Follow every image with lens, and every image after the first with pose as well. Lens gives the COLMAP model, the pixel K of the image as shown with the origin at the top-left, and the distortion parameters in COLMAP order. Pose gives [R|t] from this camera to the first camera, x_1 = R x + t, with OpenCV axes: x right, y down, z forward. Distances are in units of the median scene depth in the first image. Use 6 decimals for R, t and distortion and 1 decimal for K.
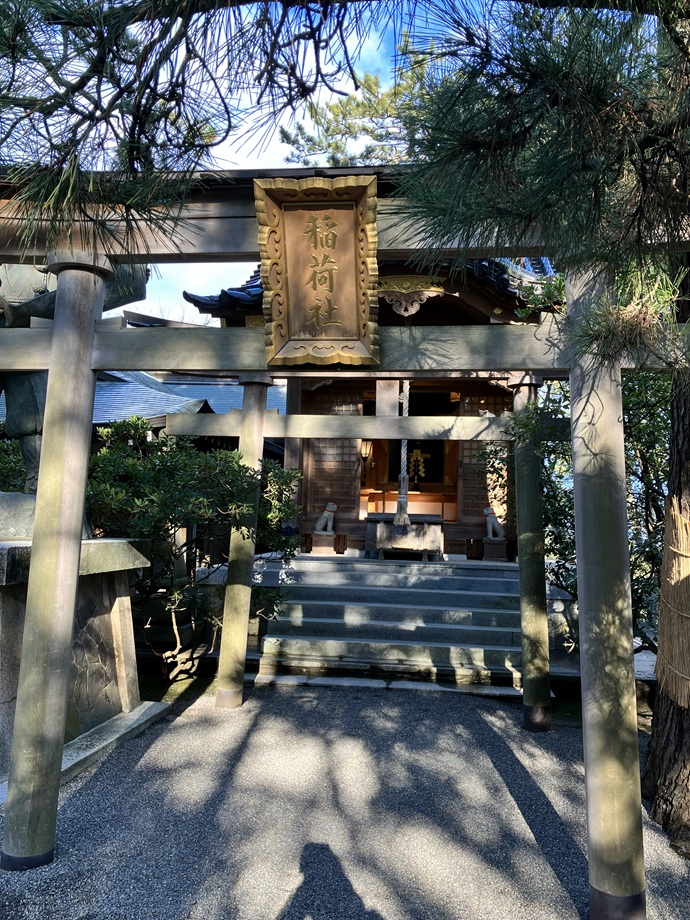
lens RADIAL K [[757.2, 0, 345.0], [0, 757.2, 460.0], [0, 0, 1]] dist [0.012020, 0.000239]
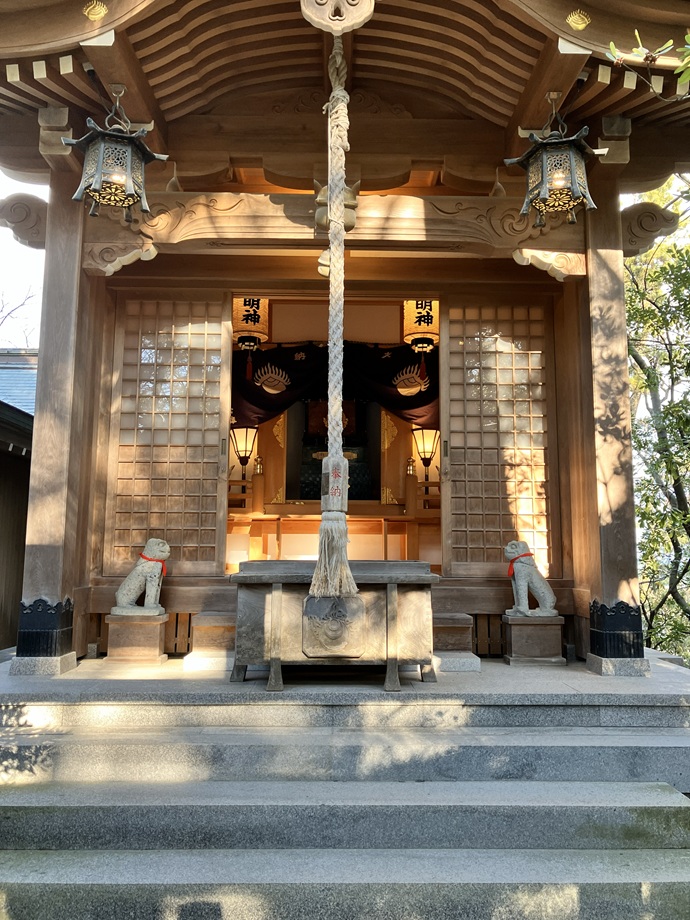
lens RADIAL K [[738.9, 0, 345.0], [0, 738.9, 460.0], [0, 0, 1]] dist [-0.004224, -0.011763]
pose [[0.989252, -0.006977, 0.146054, 0.026869], [0.014140, 0.998744, -0.048059, 0.034502], [-0.145536, 0.049608, 0.988109, 0.585962]]
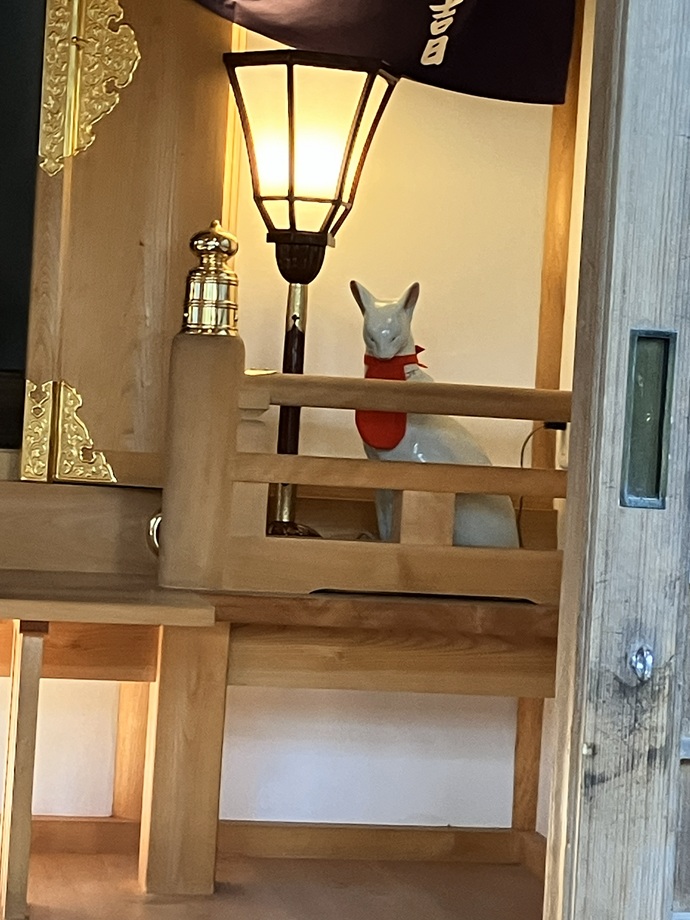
lens RADIAL K [[2370.8, 0, 345.0], [0, 2370.8, 460.0], [0, 0, 1]] dist [0.122652, 0.263773]
pose [[0.951935, 0.021146, 0.305570, 0.096853], [-0.055314, 0.993080, 0.103594, -0.004658], [-0.301265, -0.115517, 0.946517, 0.902414]]
